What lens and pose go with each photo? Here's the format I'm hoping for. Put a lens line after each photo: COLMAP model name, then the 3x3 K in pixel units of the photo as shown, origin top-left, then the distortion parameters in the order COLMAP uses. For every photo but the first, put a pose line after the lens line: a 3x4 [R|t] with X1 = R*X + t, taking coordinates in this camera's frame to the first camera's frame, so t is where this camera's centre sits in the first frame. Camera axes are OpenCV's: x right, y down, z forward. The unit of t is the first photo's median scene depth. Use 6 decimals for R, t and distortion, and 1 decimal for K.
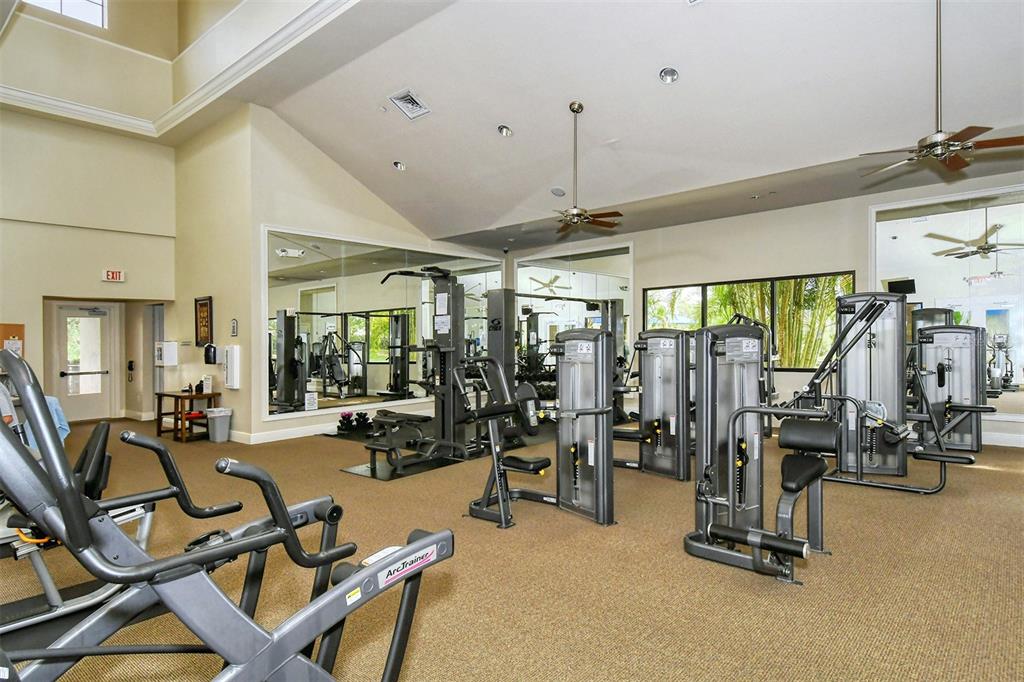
lens RADIAL K [[576.5, 0, 512.0], [0, 576.5, 341.0], [0, 0, 1]] dist [0.000929, 0.000185]
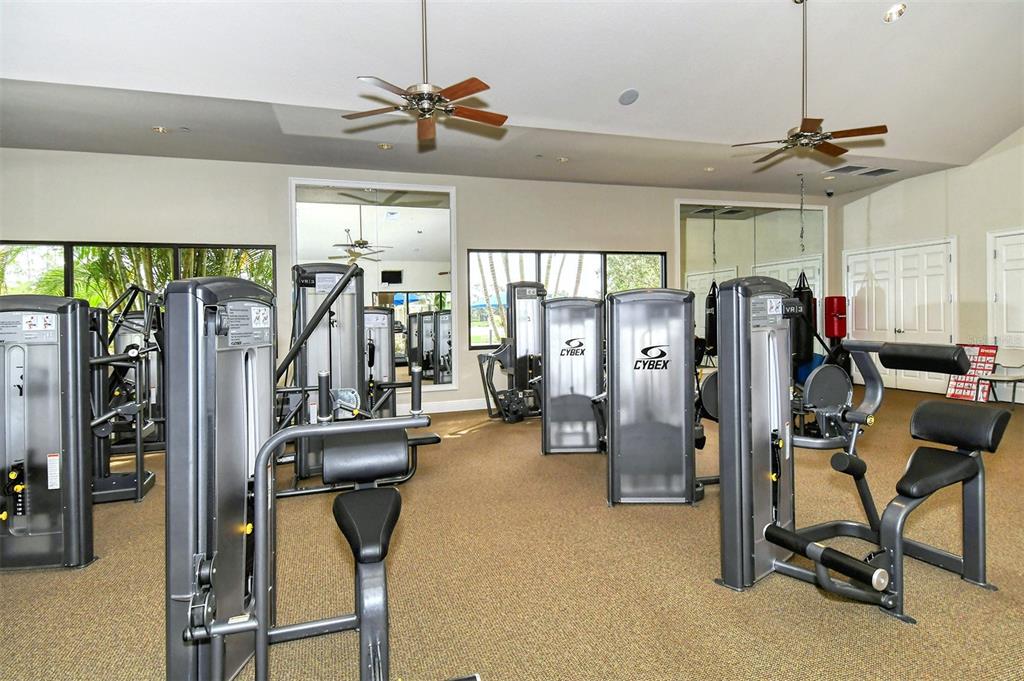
lens RADIAL K [[556.1, 0, 515.6], [0, 556.1, 328.7], [0, 0, 1]] dist [0.005337, 0.000135]
pose [[0.505468, -0.011392, 0.862770, 0.044016], [0.013418, 0.999896, 0.005342, 0.013807], [-0.862741, 0.008877, 0.505568, 0.348144]]
